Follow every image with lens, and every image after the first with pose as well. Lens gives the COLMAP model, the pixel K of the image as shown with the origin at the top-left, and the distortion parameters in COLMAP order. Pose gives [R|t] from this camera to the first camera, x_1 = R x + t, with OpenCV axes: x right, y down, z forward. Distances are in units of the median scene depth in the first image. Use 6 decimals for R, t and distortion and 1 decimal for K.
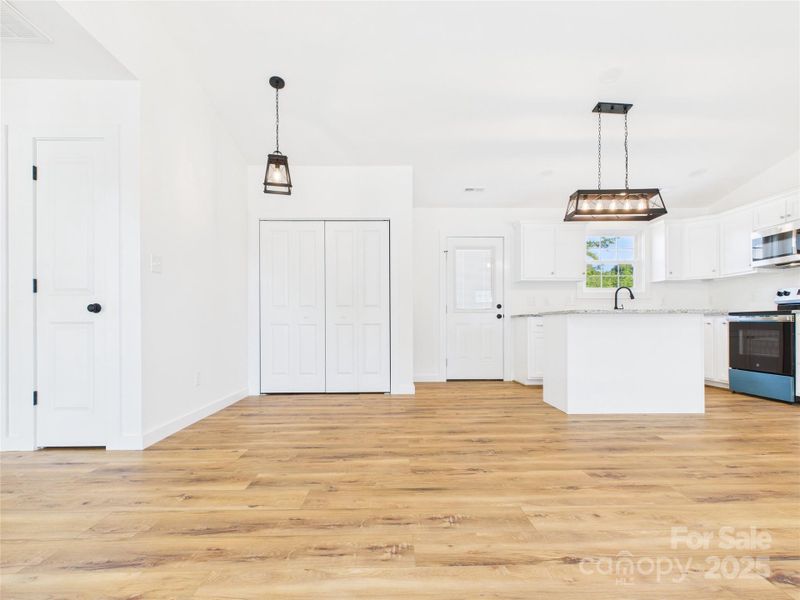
lens RADIAL K [[421.0, 0, 400.7], [0, 421.0, 321.4], [0, 0, 1]] dist [0.002876, -0.000438]
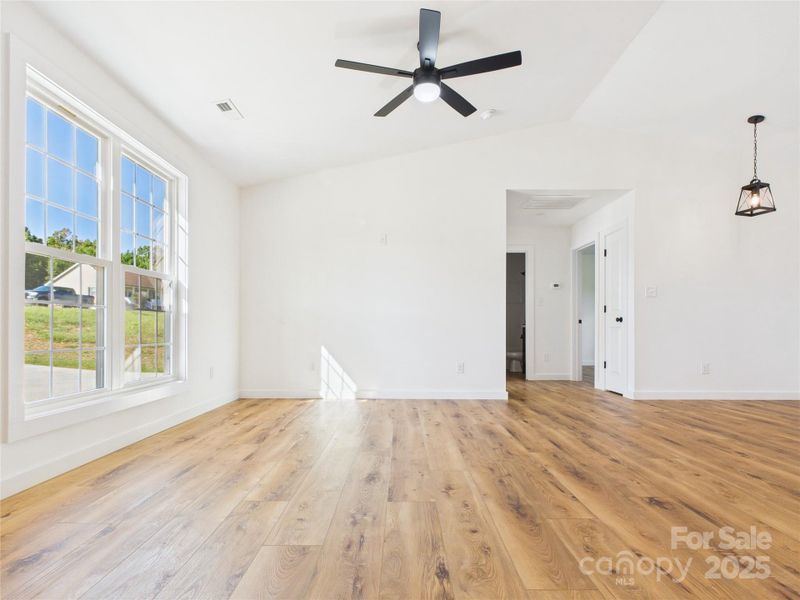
lens RADIAL K [[421.0, 0, 400.0], [0, 421.0, 328.2], [0, 0, 1]] dist [0.002876, -0.000438]
pose [[-0.021977, 0.003746, -0.999751, 1.168178], [0.004344, 0.999984, 0.003652, -0.004712], [0.999749, -0.004263, -0.021993, 0.065301]]
